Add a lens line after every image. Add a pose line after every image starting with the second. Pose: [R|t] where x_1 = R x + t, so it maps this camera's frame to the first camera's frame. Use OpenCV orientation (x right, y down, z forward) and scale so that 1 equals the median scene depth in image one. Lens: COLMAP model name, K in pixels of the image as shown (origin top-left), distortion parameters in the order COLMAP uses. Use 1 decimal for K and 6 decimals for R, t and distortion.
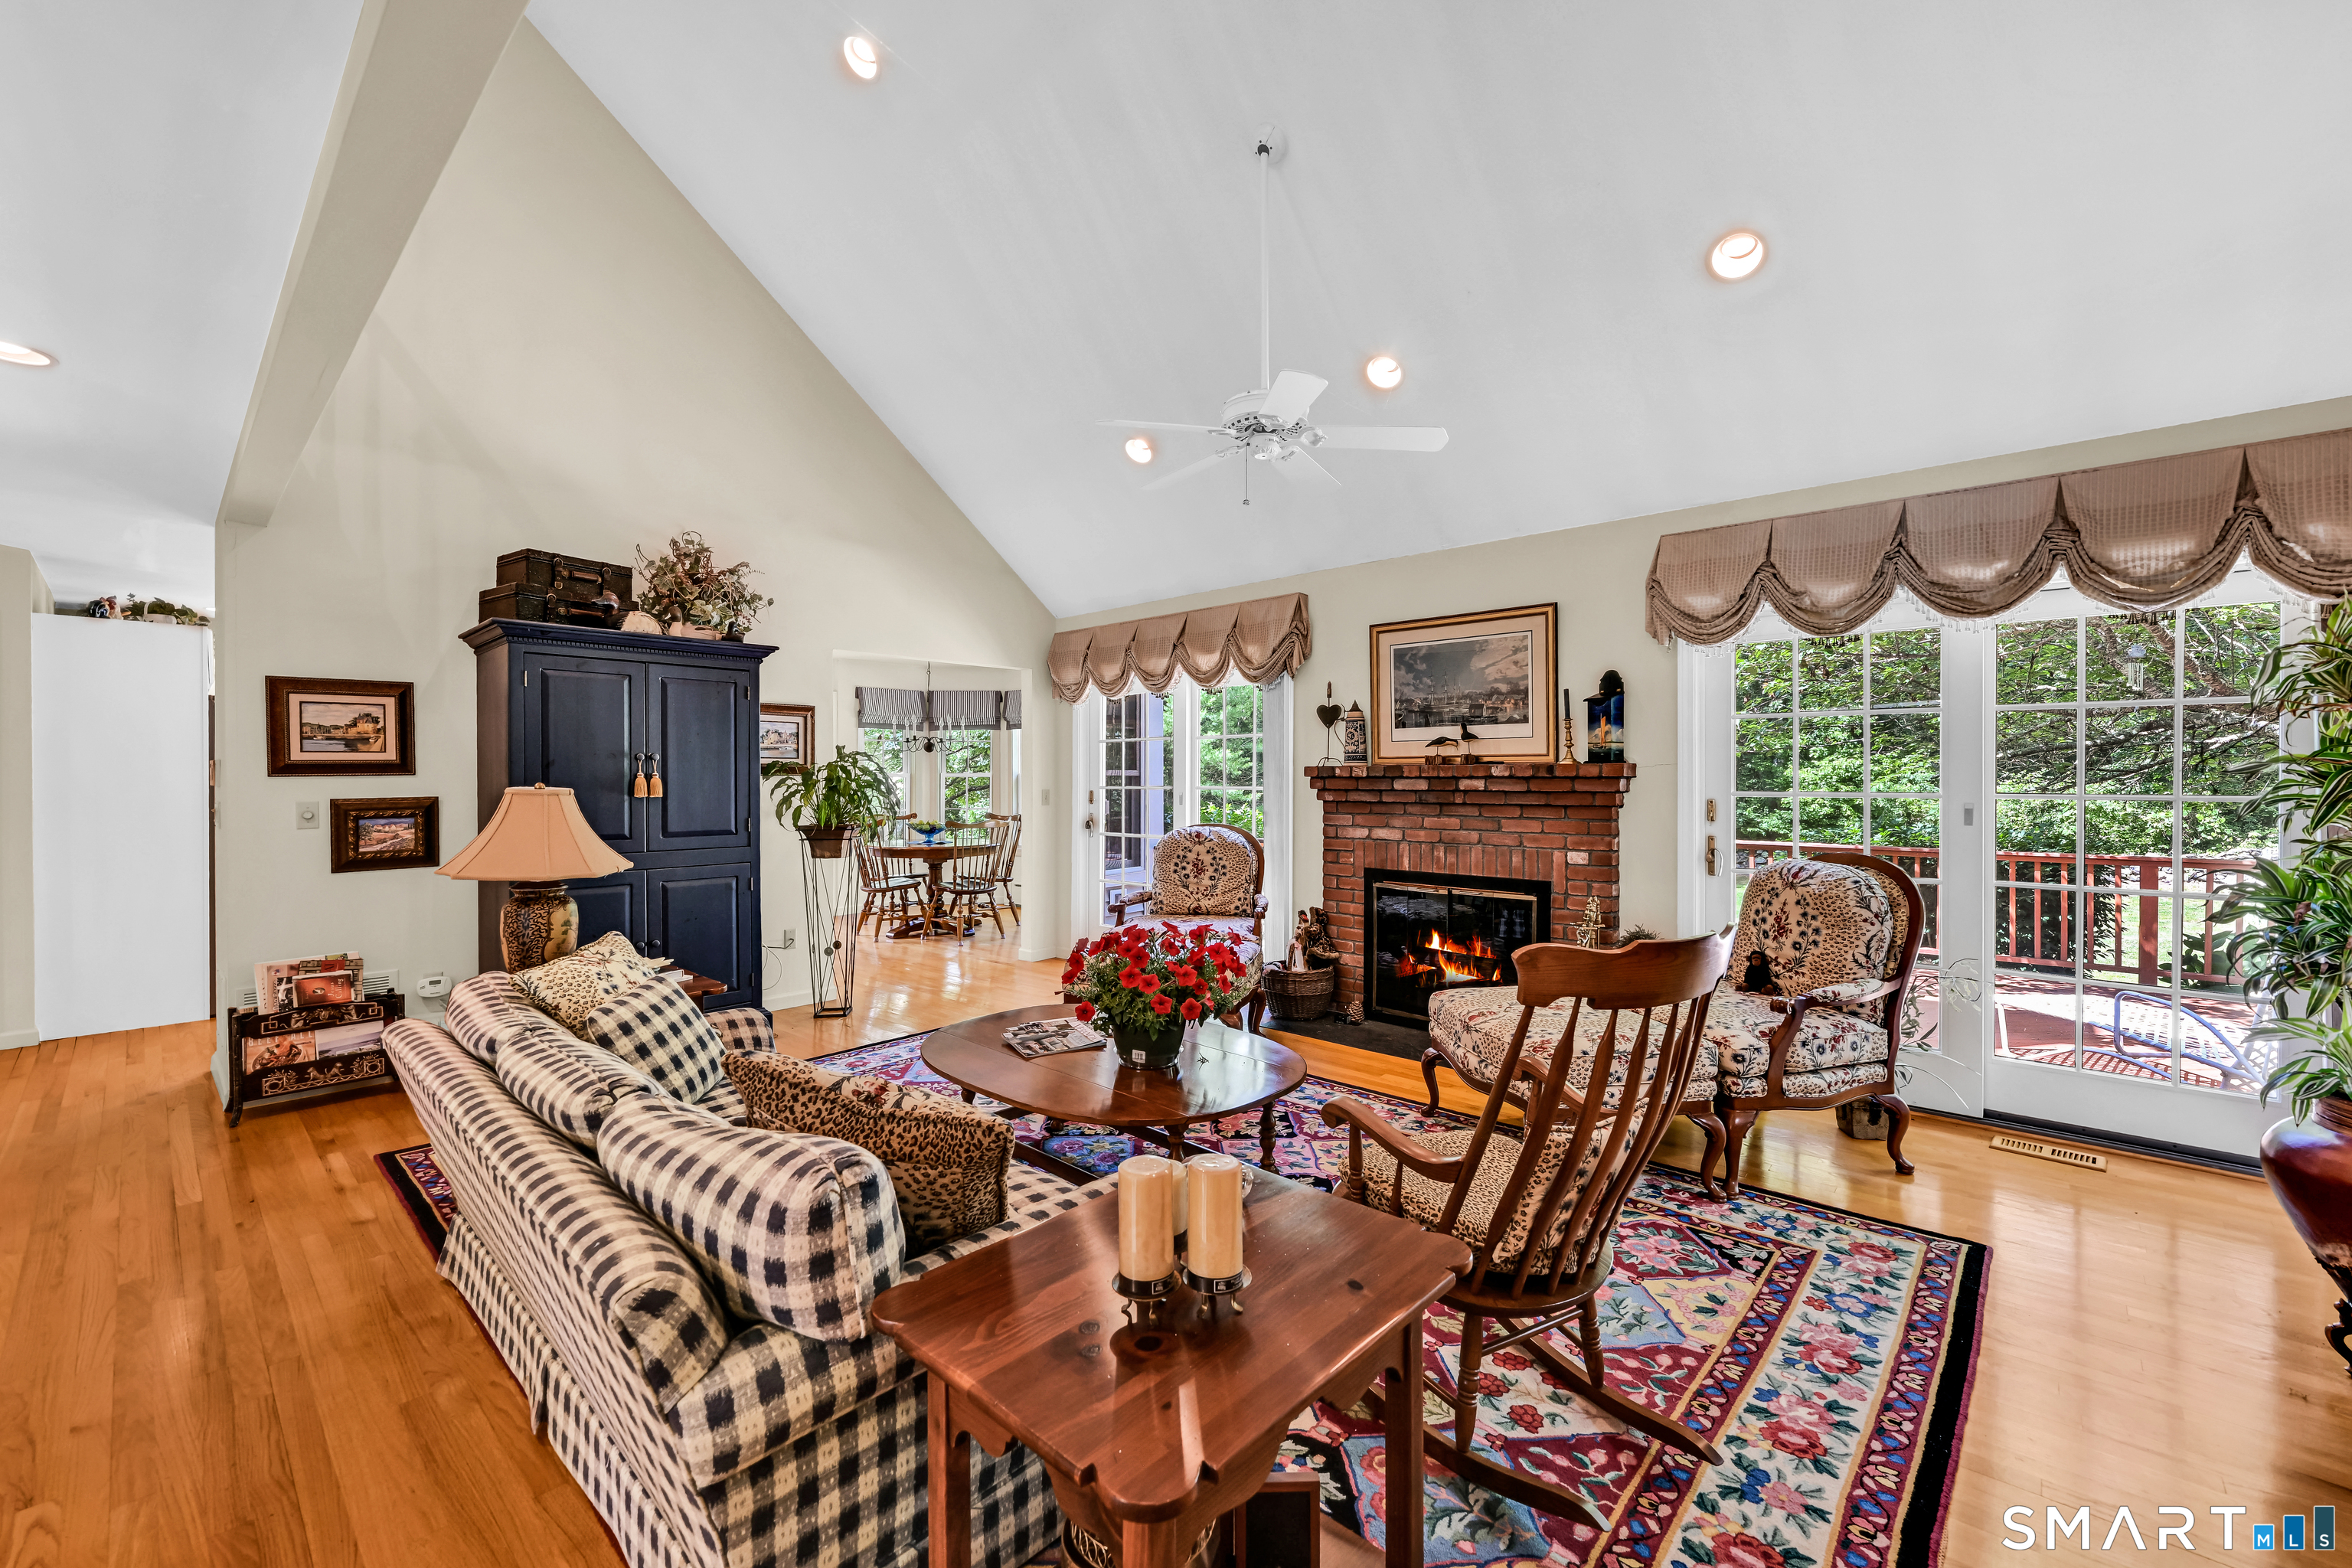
lens RADIAL K [[946.3, 0, 1155.4], [0, 946.3, 816.3], [0, 0, 1]] dist [-0.002001, 0.000412]
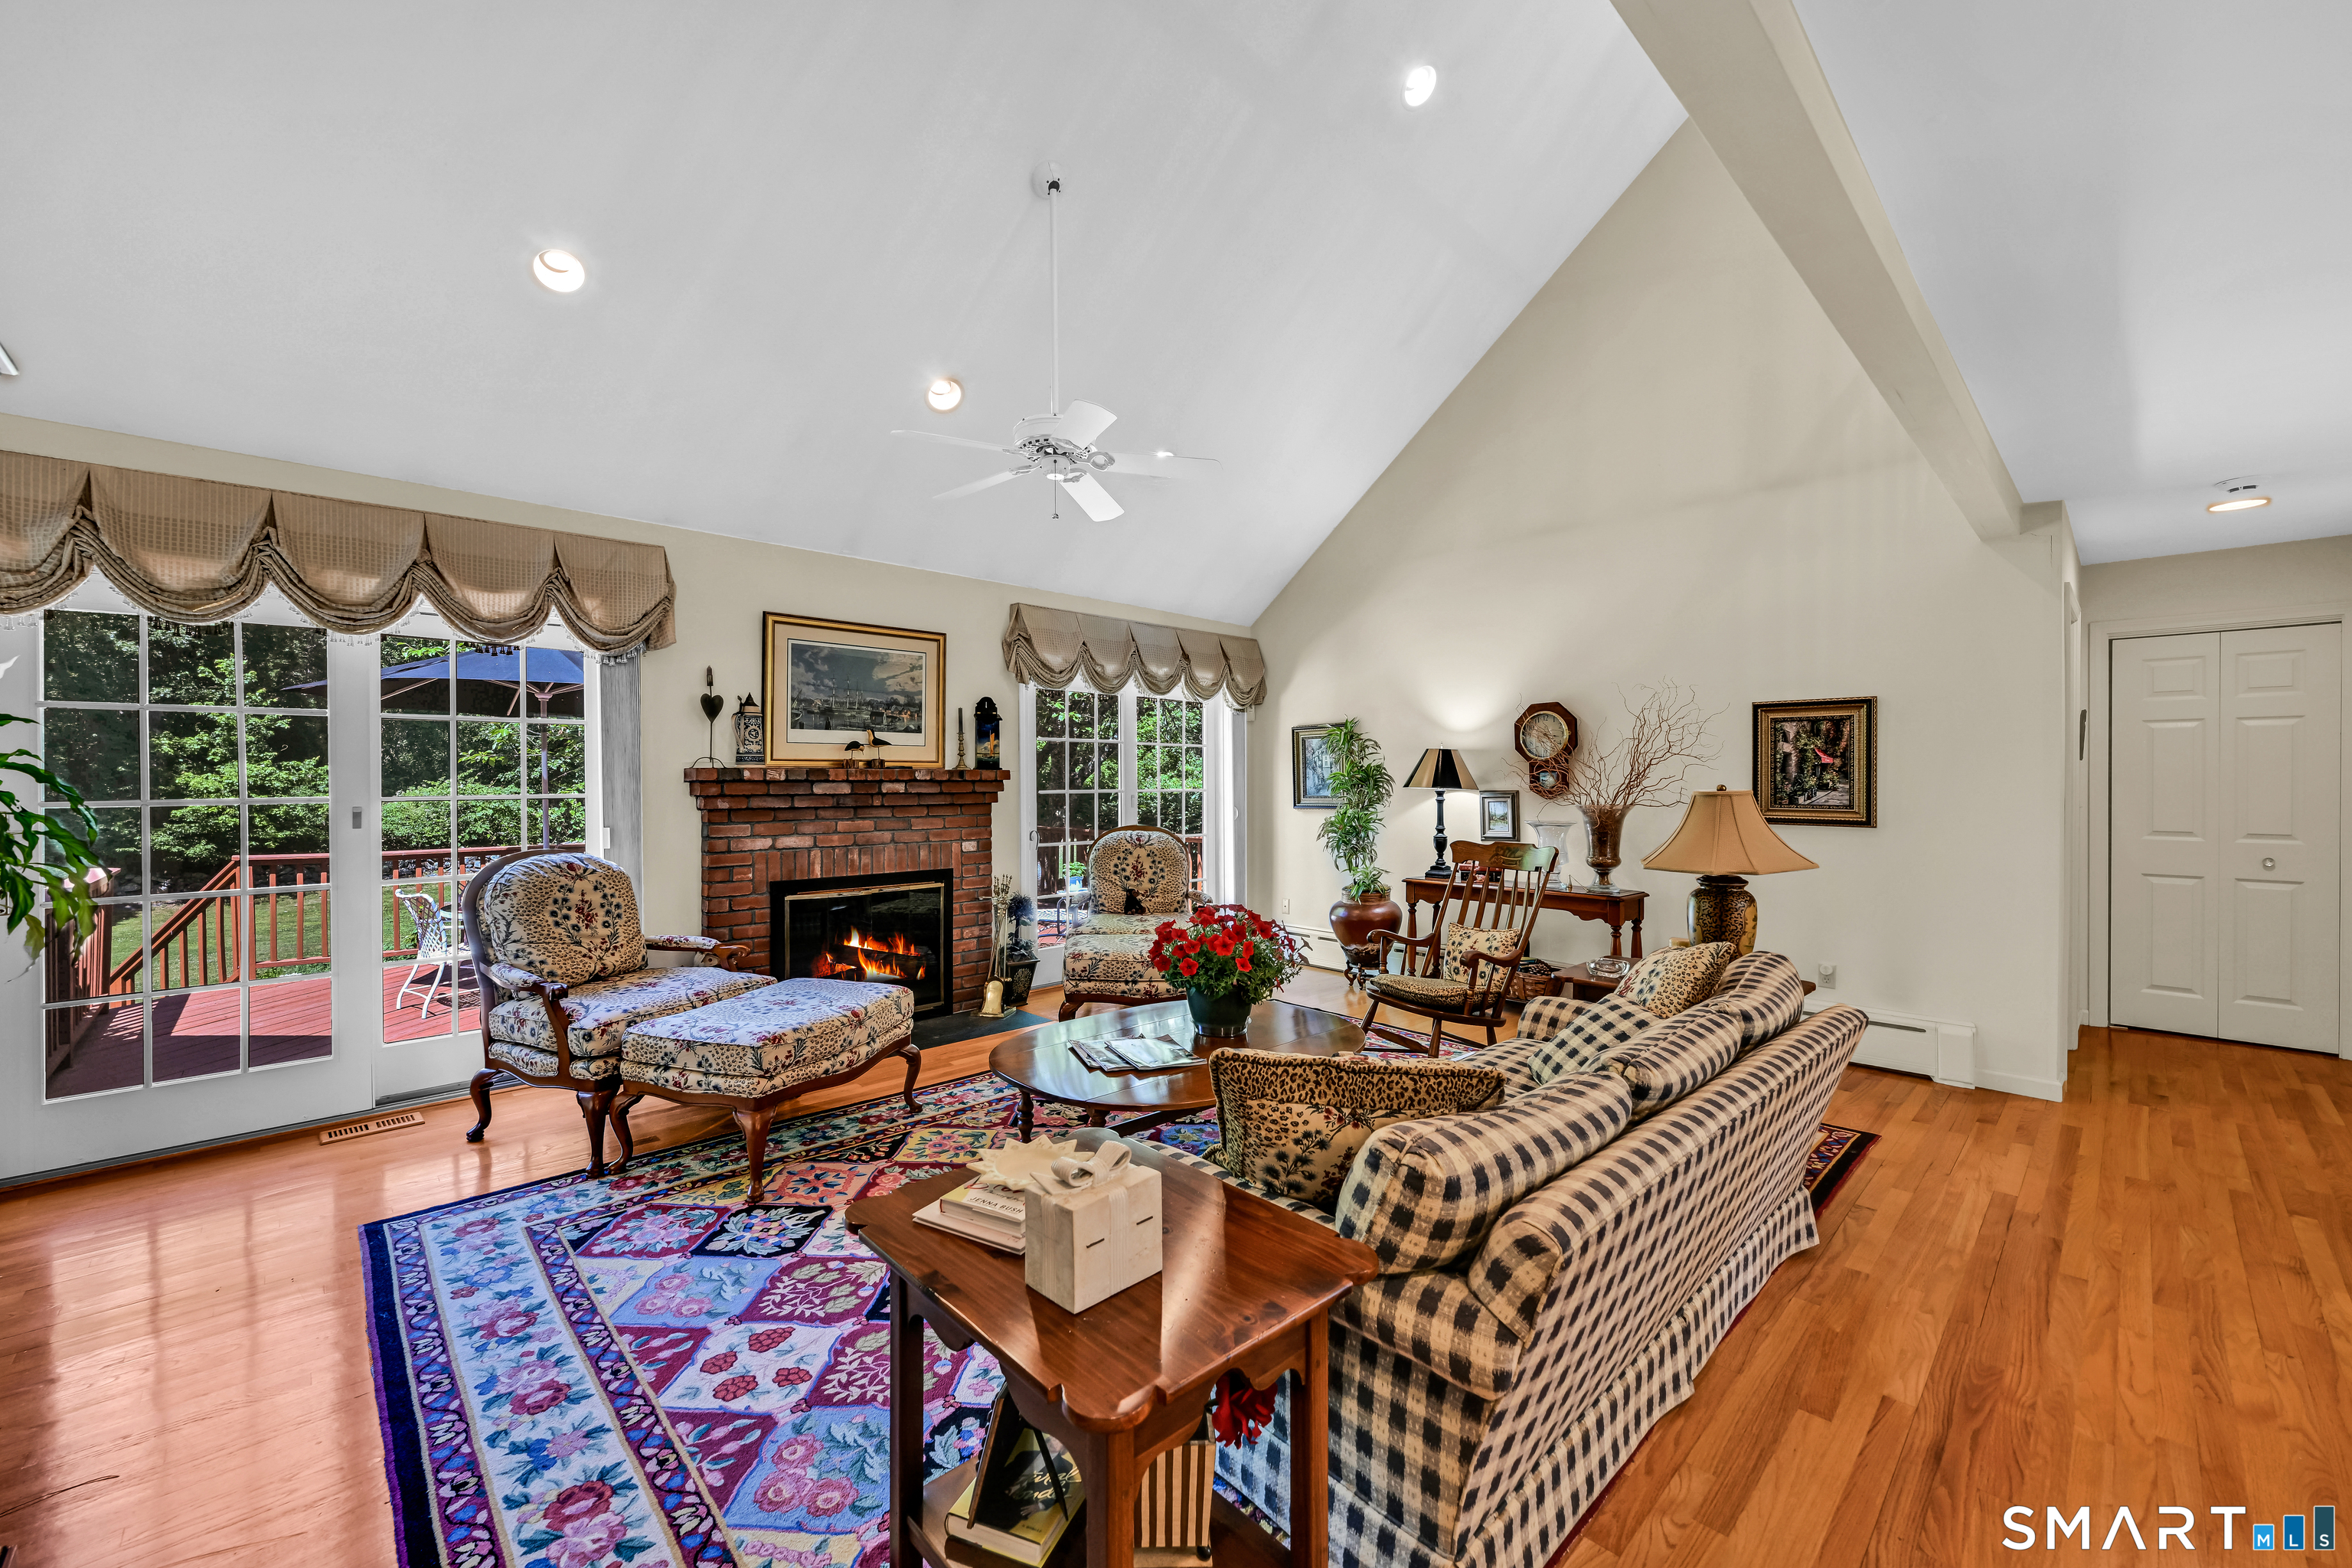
lens RADIAL K [[946.3, 0, 1169.0], [0, 946.3, 819.7], [0, 0, 1]] dist [-0.002001, 0.000412]
pose [[0.054337, -0.040671, 0.997694, -0.709785], [0.042987, 0.998339, 0.038356, -0.024595], [-0.997597, 0.040804, 0.055995, 0.621588]]
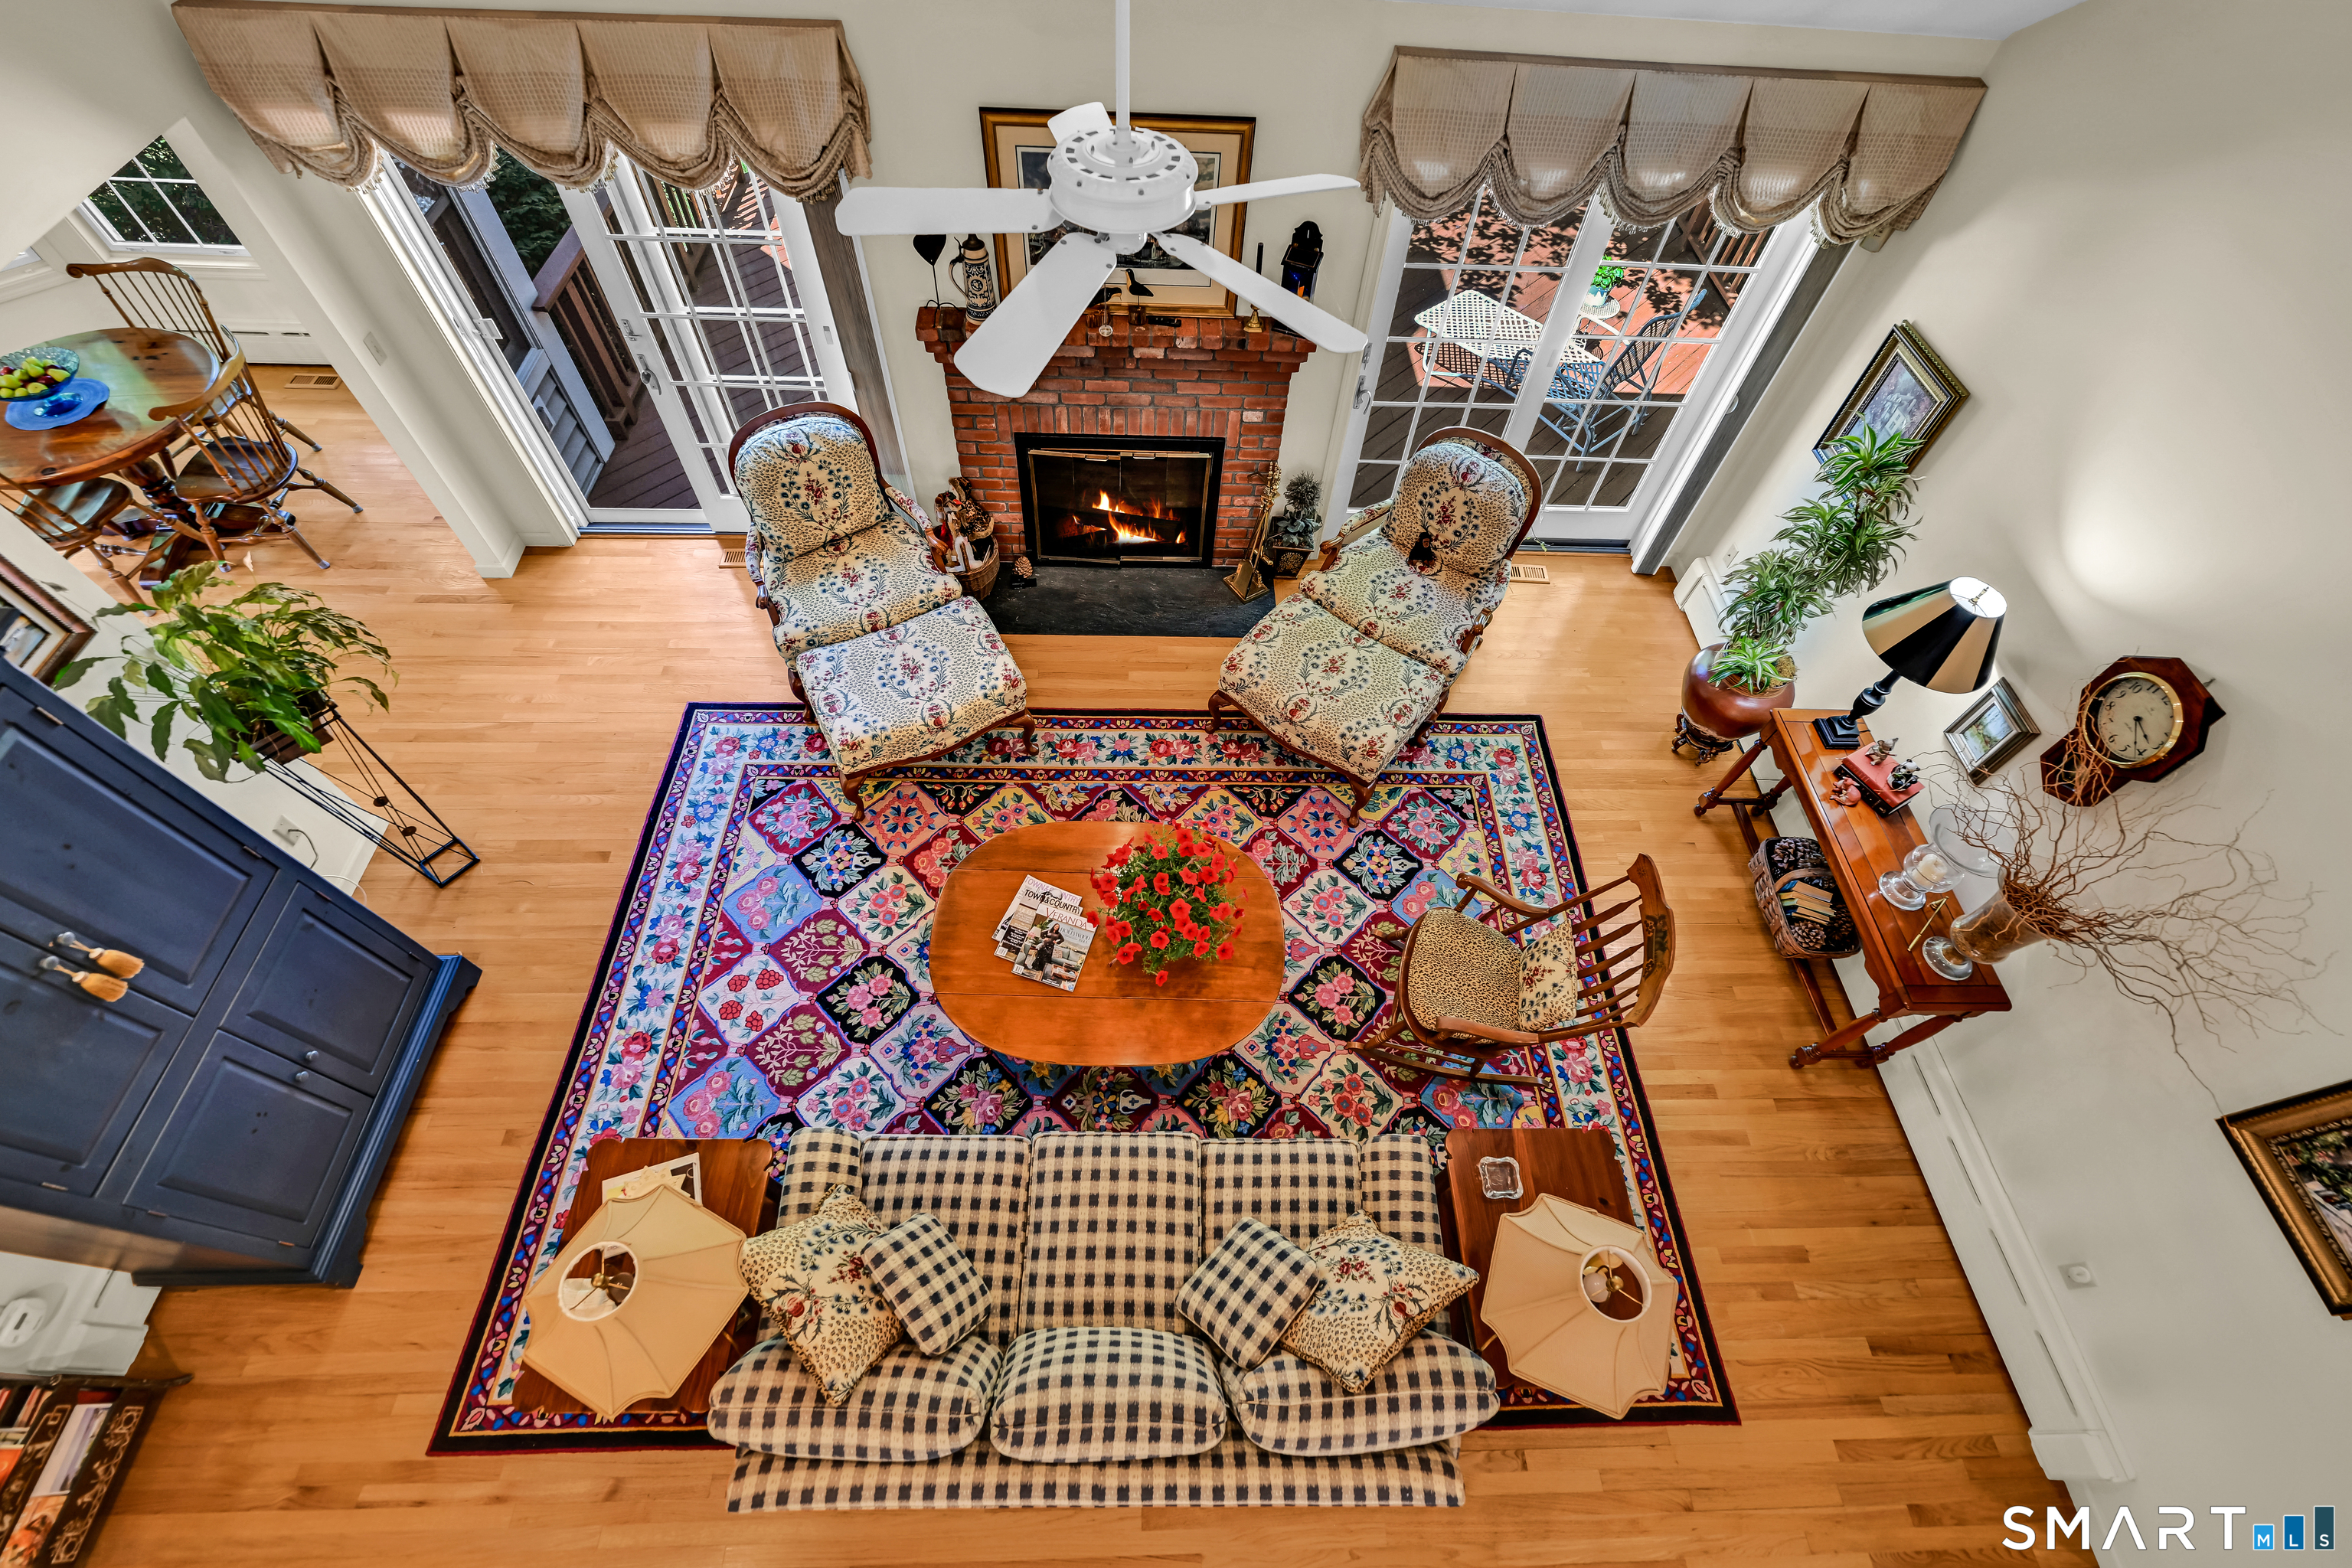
lens RADIAL K [[946.3, 0, 1162.5], [0, 946.3, 813.6], [0, 0, 1]] dist [-0.002001, 0.000412]
pose [[0.715850, -0.575776, 0.395020, -0.244743], [-0.006938, 0.559832, 0.828577, -0.512879], [-0.698220, -0.595877, 0.396761, 0.384778]]
